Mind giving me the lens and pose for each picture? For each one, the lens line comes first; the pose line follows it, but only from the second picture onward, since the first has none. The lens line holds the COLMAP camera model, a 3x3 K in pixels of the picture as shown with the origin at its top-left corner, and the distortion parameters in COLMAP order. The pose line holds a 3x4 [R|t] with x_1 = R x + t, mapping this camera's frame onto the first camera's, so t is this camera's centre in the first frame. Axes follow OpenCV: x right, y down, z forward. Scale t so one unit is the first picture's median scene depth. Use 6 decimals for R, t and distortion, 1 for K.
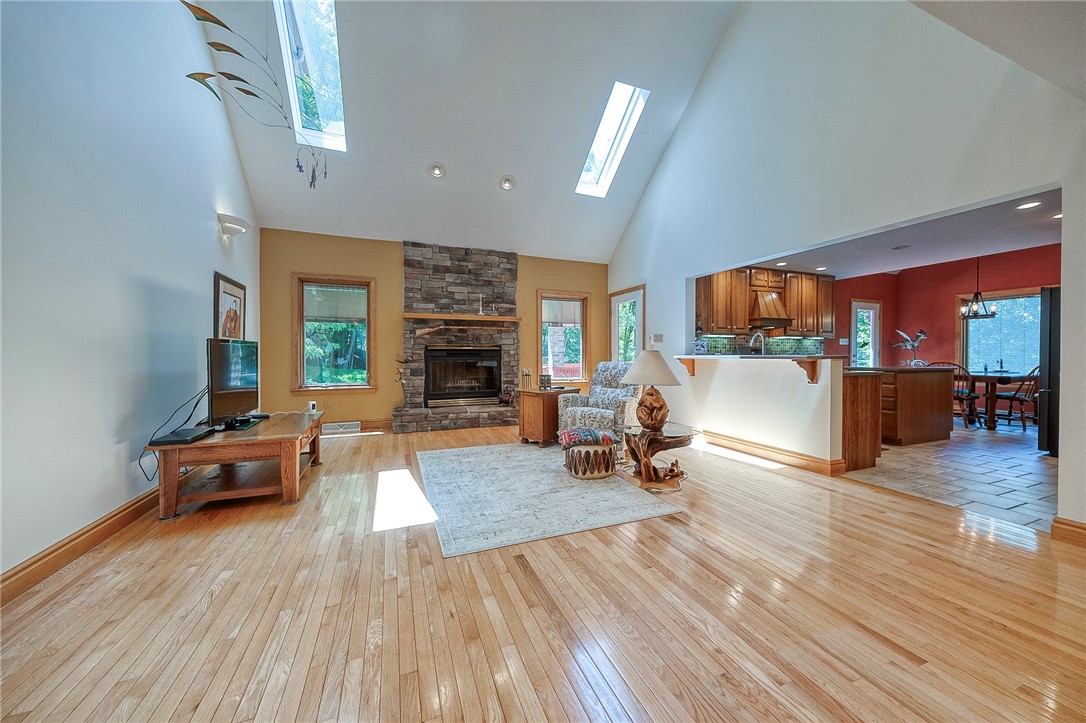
lens RADIAL K [[380.4, 0, 556.1], [0, 380.4, 358.7], [0, 0, 1]] dist [0.006178, -0.000252]
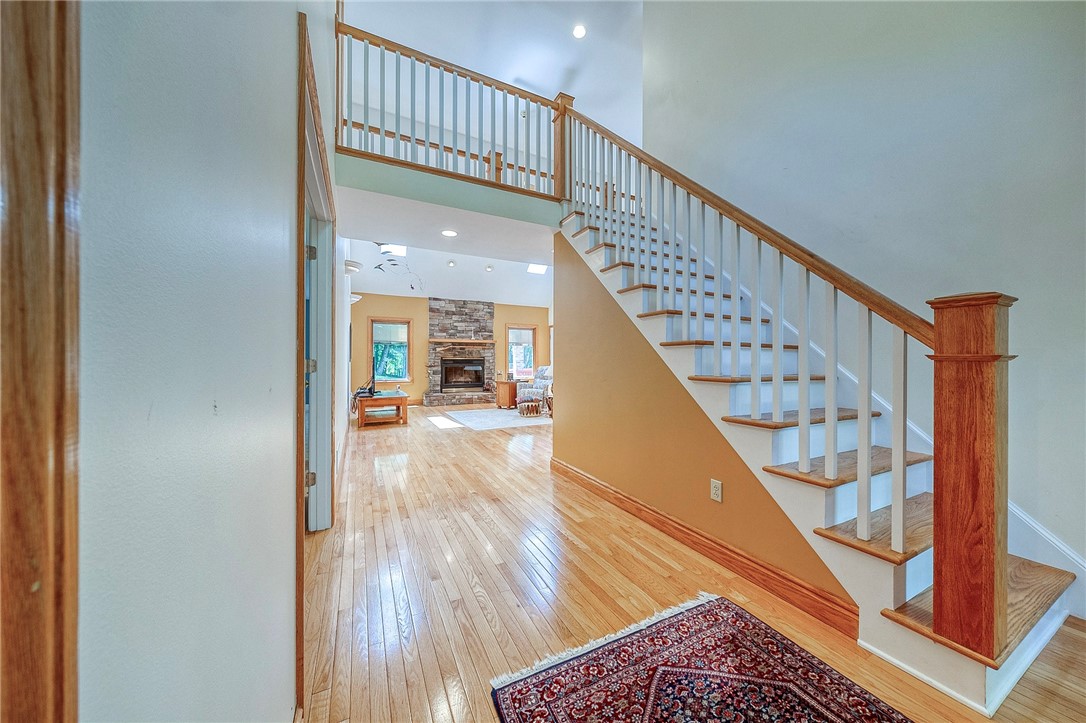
lens RADIAL K [[365.6, 0, 554.4], [0, 365.6, 362.2], [0, 0, 1]] dist [0.003623, -0.001293]
pose [[0.996360, 0.001299, 0.085232, 0.028832], [-0.000591, 0.999965, -0.008330, 0.001854], [-0.085240, 0.008249, 0.996326, -0.680351]]
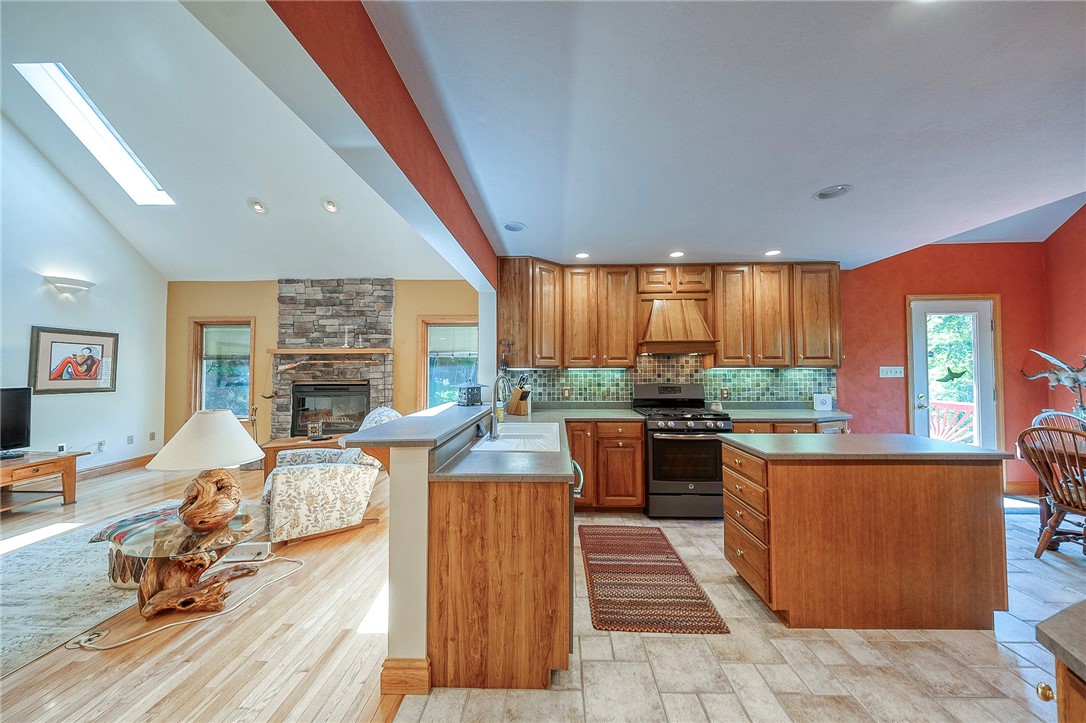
lens RADIAL K [[365.6, 0, 547.6], [0, 365.6, 362.3], [0, 0, 1]] dist [0.003623, -0.001293]
pose [[0.918648, -0.010281, -0.394942, 0.621621], [-0.000979, 0.999599, -0.028299, -0.054098], [0.395075, 0.026383, 0.918270, 0.366318]]
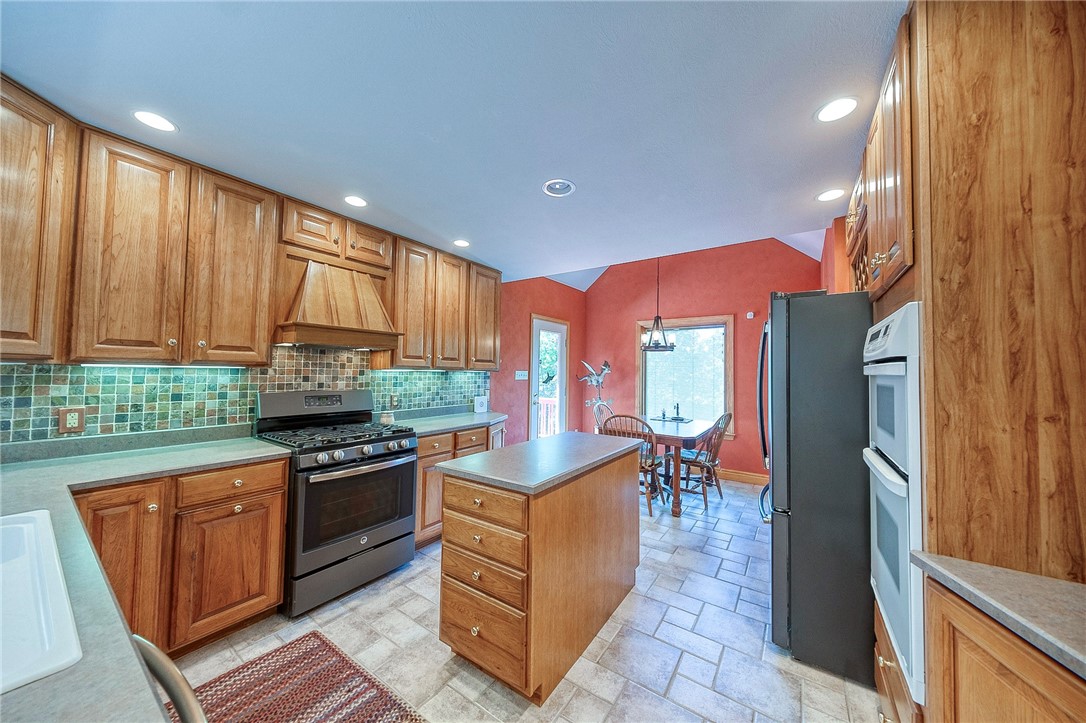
lens RADIAL K [[365.6, 0, 549.1], [0, 365.6, 360.0], [0, 0, 1]] dist [0.003623, -0.001293]
pose [[0.831546, 0.033236, 0.554461, 0.541219], [-0.011363, 0.999017, -0.042843, -0.056170], [-0.555340, 0.029325, 0.831106, 0.539102]]
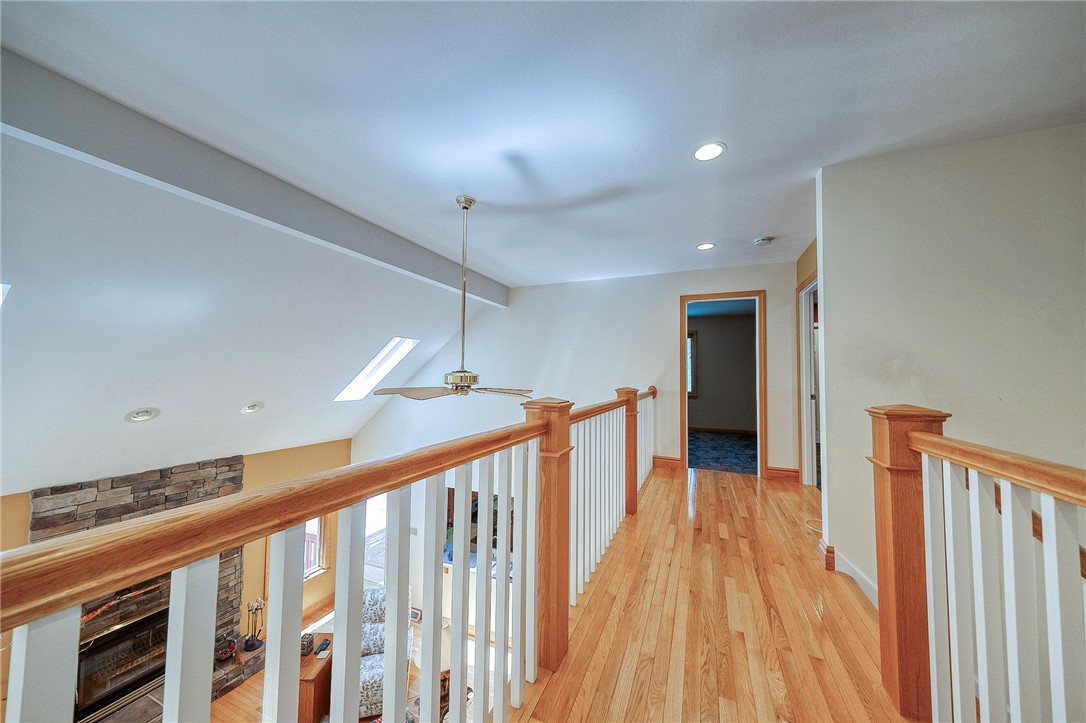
lens RADIAL K [[365.6, 0, 545.8], [0, 365.6, 359.5], [0, 0, 1]] dist [0.003623, -0.001293]
pose [[0.709976, 0.040668, 0.703050, -0.218467], [-0.001903, 0.998438, -0.055833, -0.472154], [-0.704223, 0.038302, 0.708945, -0.052811]]
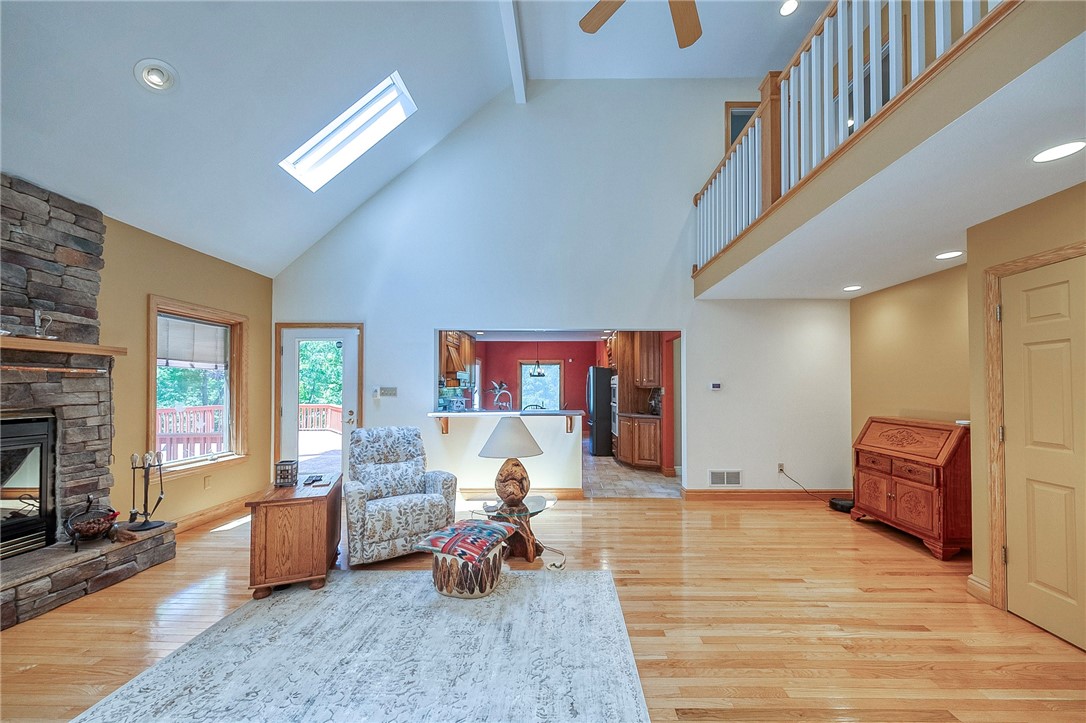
lens RADIAL K [[365.6, 0, 555.6], [0, 365.6, 381.9], [0, 0, 1]] dist [0.003623, -0.001293]
pose [[0.394661, 0.014774, 0.918708, -0.314586], [0.008064, 0.999777, -0.019542, -0.053876], [-0.918792, 0.015121, 0.394453, 0.321700]]
